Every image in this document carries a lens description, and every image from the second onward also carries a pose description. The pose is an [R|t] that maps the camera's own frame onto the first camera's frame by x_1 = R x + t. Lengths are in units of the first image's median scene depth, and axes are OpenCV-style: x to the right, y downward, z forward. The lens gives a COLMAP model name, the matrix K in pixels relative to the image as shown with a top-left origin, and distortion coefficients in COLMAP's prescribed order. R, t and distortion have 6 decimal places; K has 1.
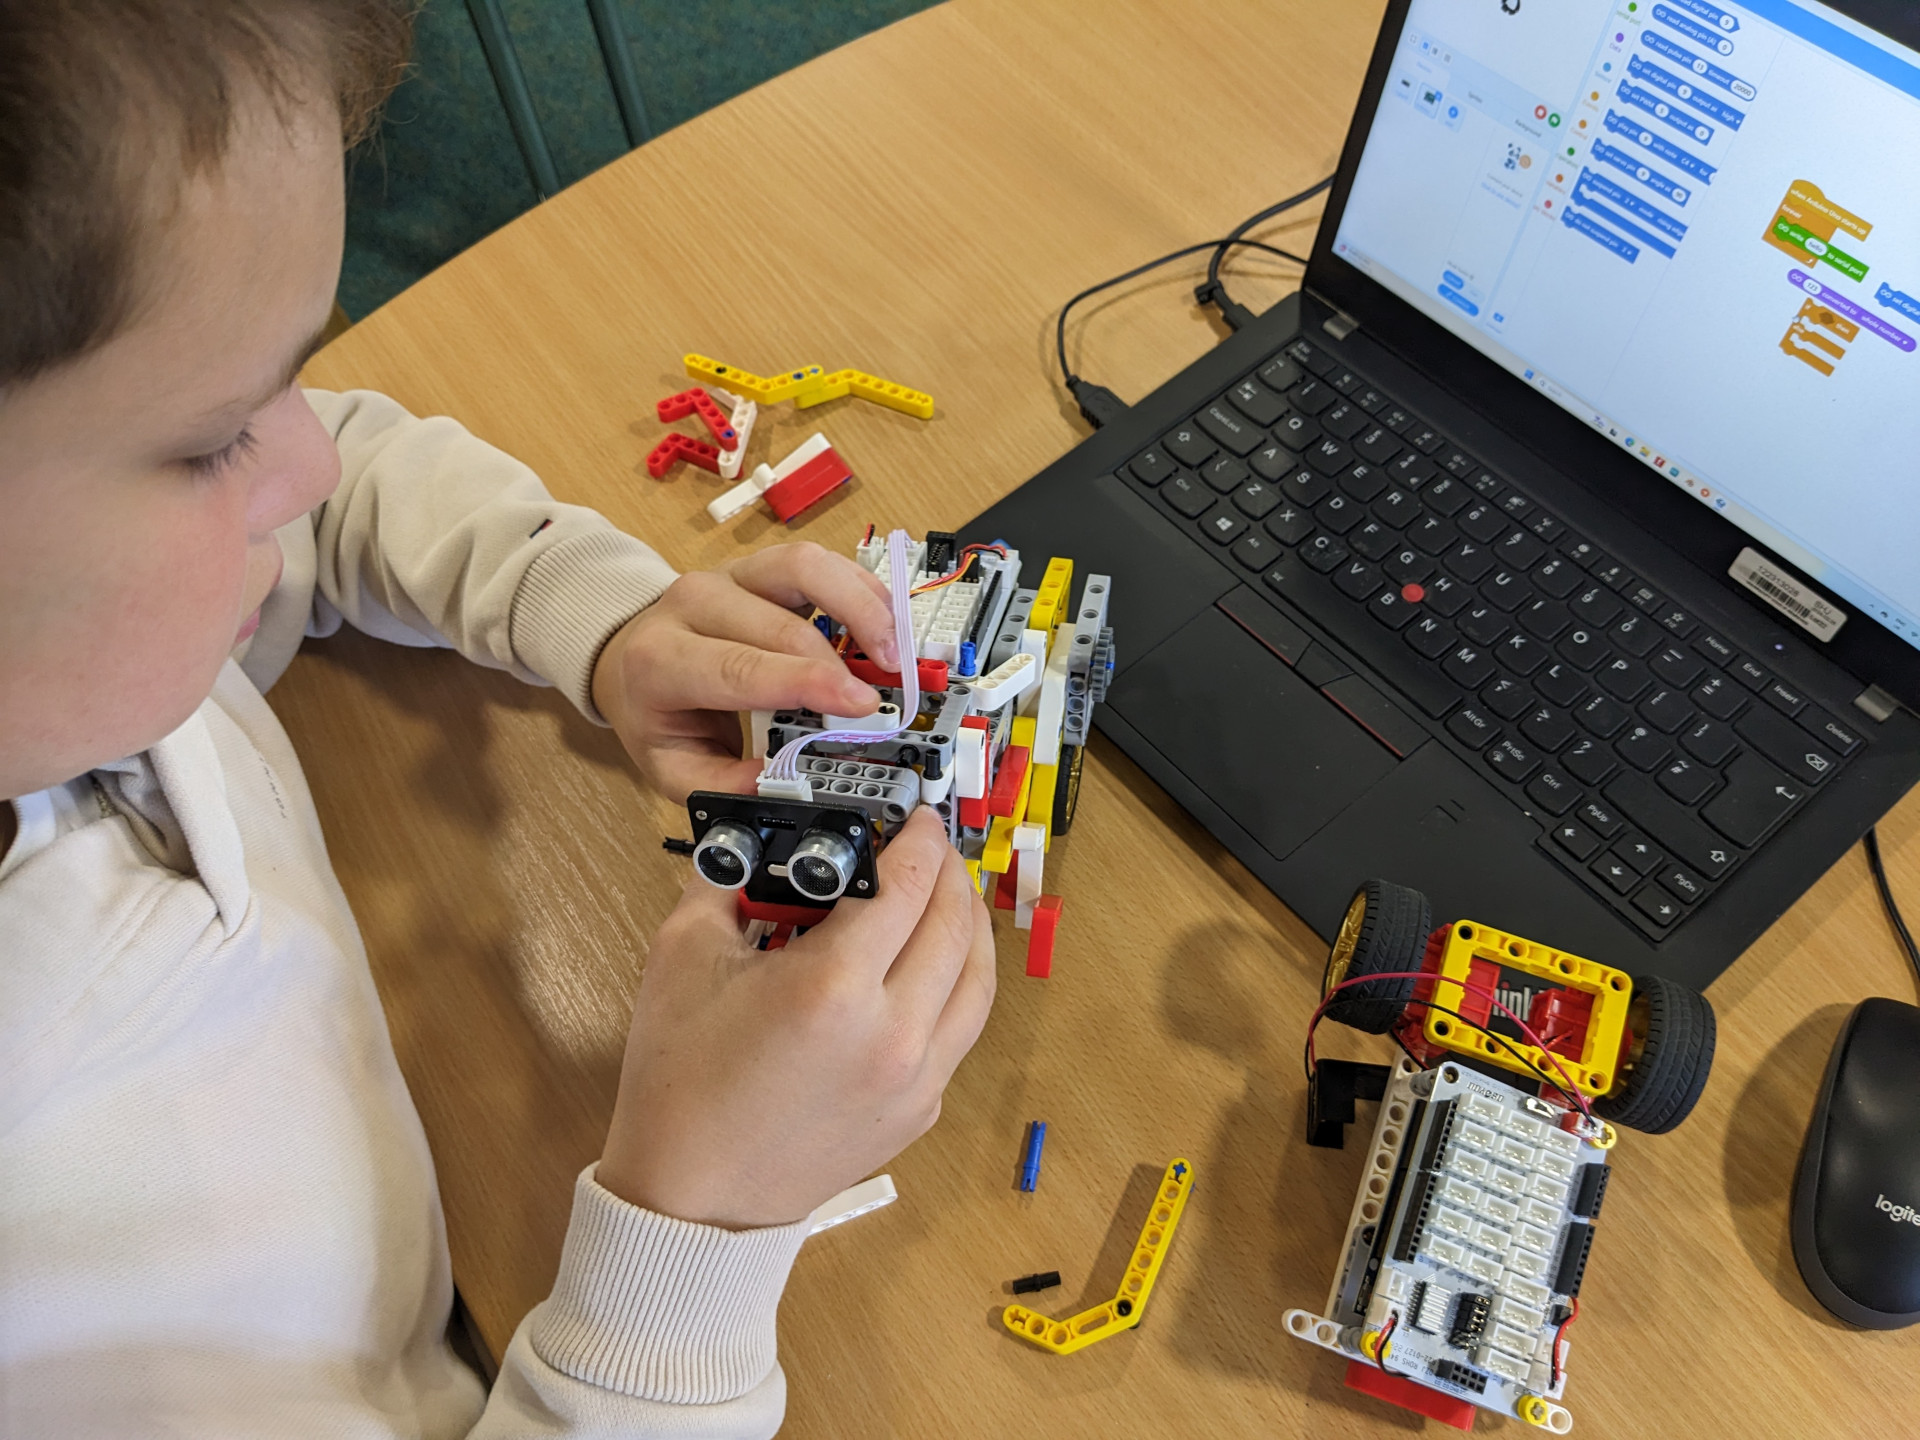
lens RADIAL K [[1504.1, 0, 960.0], [0, 1504.1, 720.0], [0, 0, 1]] dist [-0.002432, -0.074173]
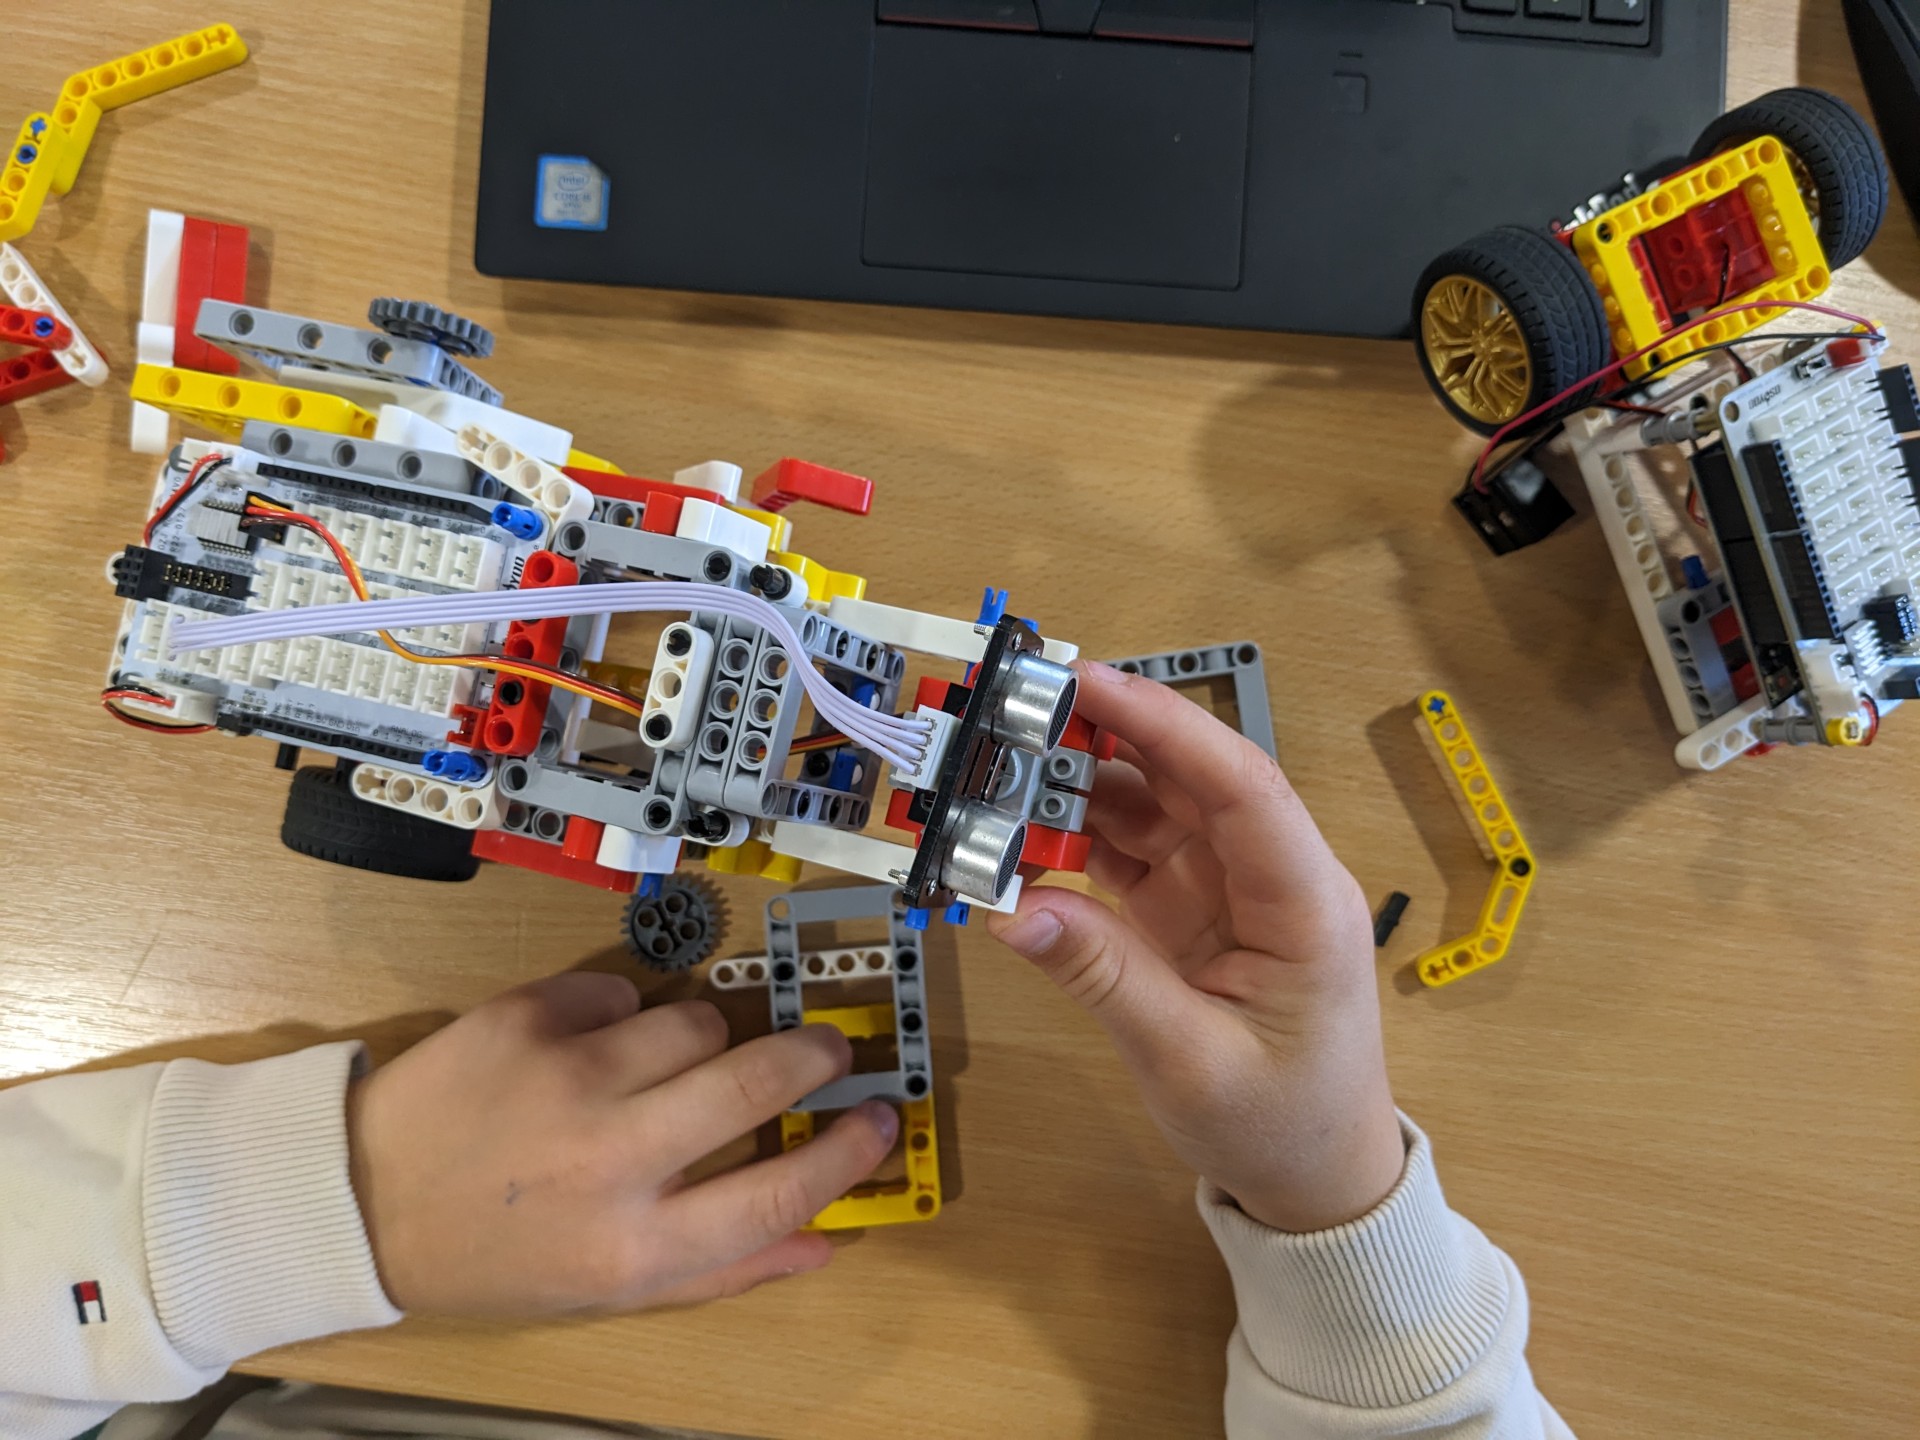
lens RADIAL K [[1504.1, 0, 960.0], [0, 1504.1, 720.0], [0, 0, 1]] dist [-0.002432, -0.074173]
pose [[0.681384, -0.721675, 0.122071, -0.104911], [0.578467, 0.633162, 0.514278, -0.205238], [-0.448432, -0.279807, 0.848891, 0.370234]]
